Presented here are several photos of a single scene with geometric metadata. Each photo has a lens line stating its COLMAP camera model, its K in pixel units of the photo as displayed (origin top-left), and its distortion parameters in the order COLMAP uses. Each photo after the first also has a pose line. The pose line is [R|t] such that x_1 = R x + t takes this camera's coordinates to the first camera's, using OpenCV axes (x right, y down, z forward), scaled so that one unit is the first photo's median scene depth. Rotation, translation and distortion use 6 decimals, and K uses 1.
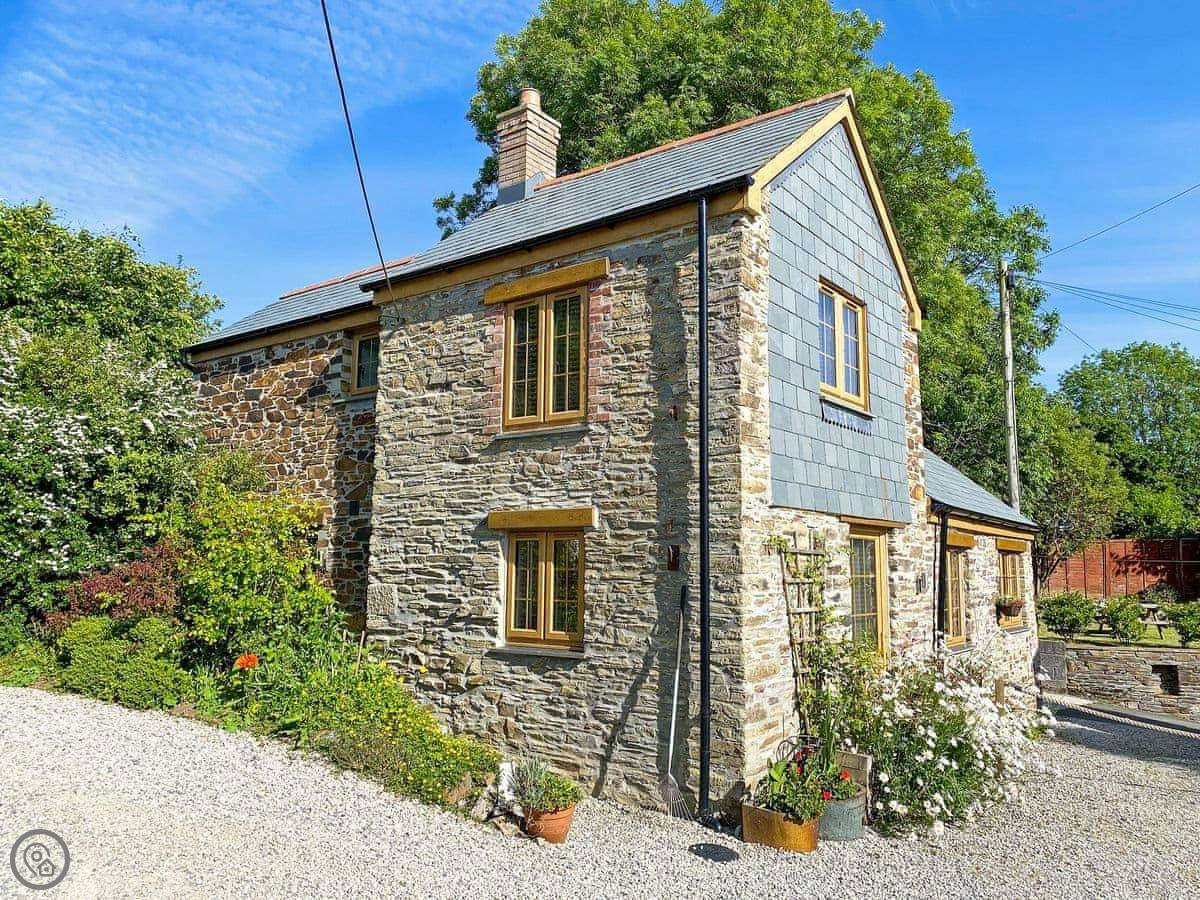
lens RADIAL K [[916.6, 0, 598.6], [0, 916.6, 448.2], [0, 0, 1]] dist [-0.002964, -0.001698]
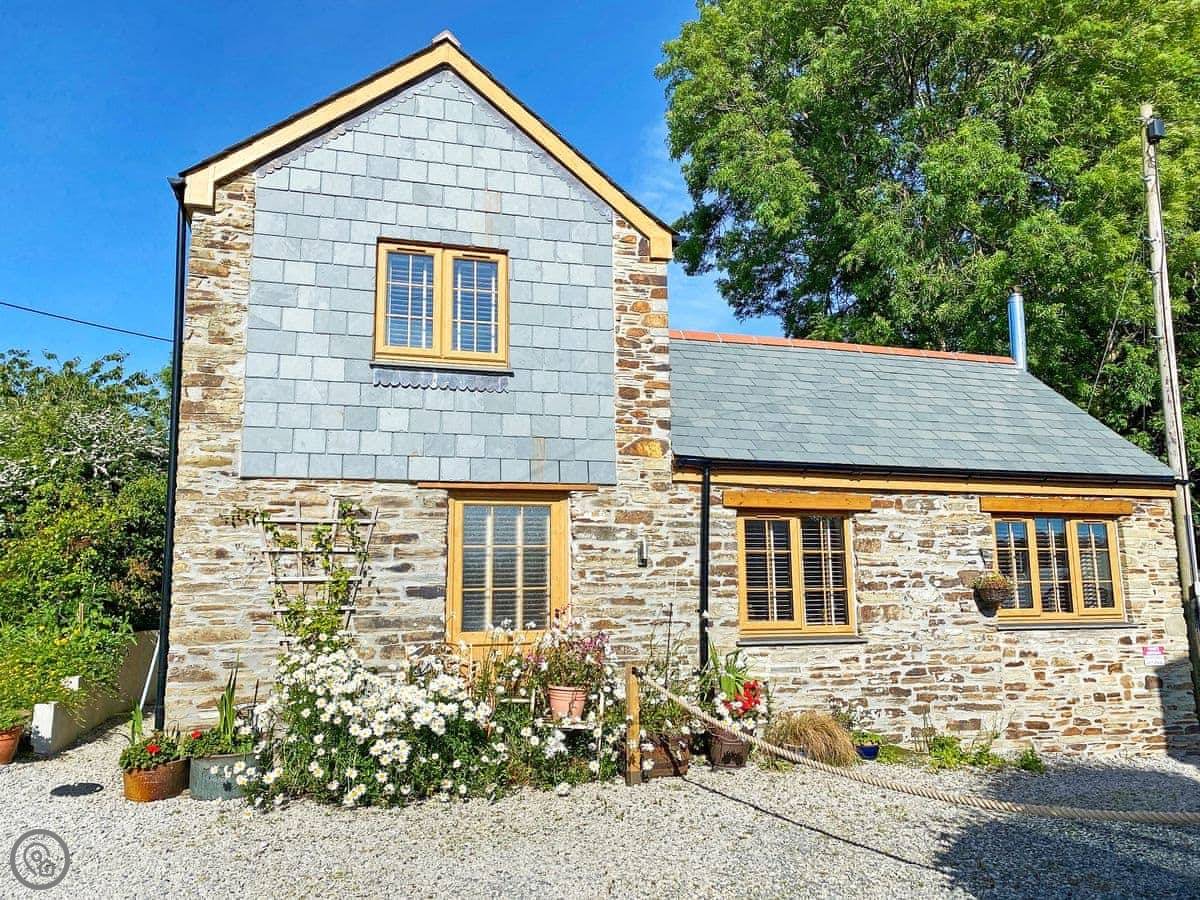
lens RADIAL K [[916.6, 0, 599.2], [0, 916.6, 455.6], [0, 0, 1]] dist [-0.002964, -0.001698]
pose [[0.810054, -0.112950, -0.575374, 0.935323], [0.099849, 0.993511, -0.054459, 0.113170], [0.577791, -0.013336, 0.816076, 0.329230]]
